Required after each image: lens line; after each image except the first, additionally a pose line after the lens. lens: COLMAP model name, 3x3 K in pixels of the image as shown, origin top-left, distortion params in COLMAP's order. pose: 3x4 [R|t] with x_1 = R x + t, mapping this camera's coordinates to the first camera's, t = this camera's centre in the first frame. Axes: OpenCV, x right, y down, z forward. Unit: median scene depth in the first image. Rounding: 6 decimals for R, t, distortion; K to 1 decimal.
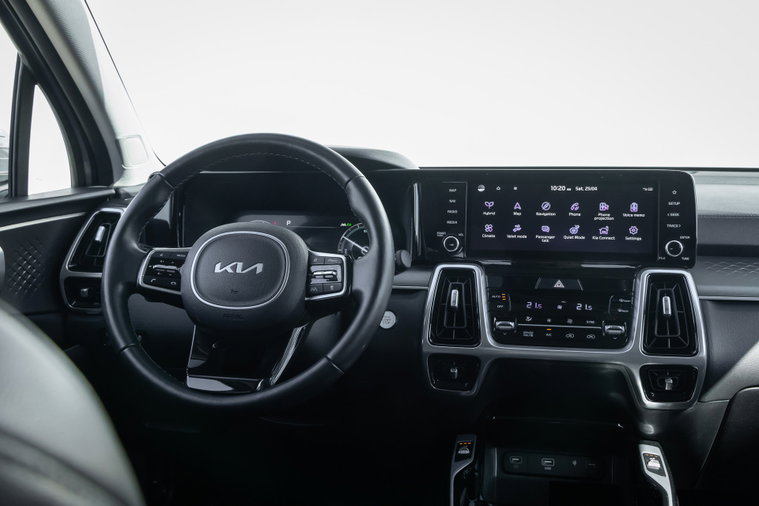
lens RADIAL K [[803.3, 0, 379.5], [0, 803.3, 253.0], [0, 0, 1]] dist [0.004417, -0.009922]
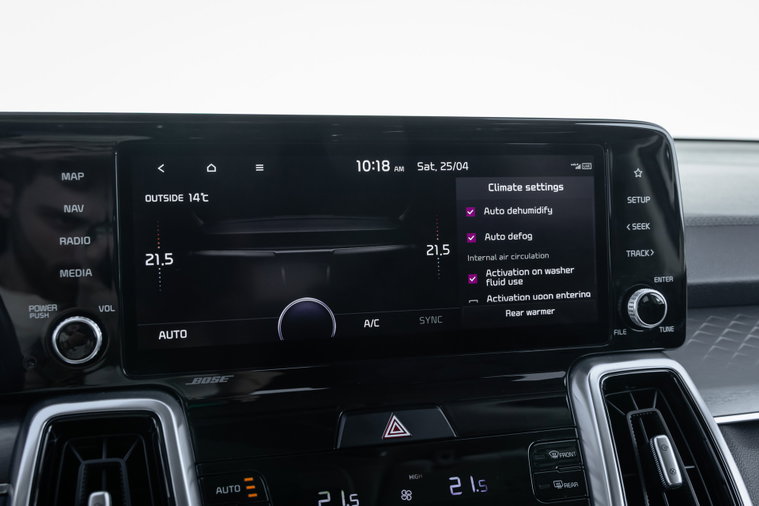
lens RADIAL K [[824.7, 0, 379.5], [0, 824.7, 253.0], [0, 0, 1]] dist [0.010575, 0.011775]
pose [[0.903221, -0.054743, 0.425670, 0.060381], [0.049620, 0.998500, 0.023123, -0.049635], [-0.426297, 0.000237, 0.904583, 0.658789]]
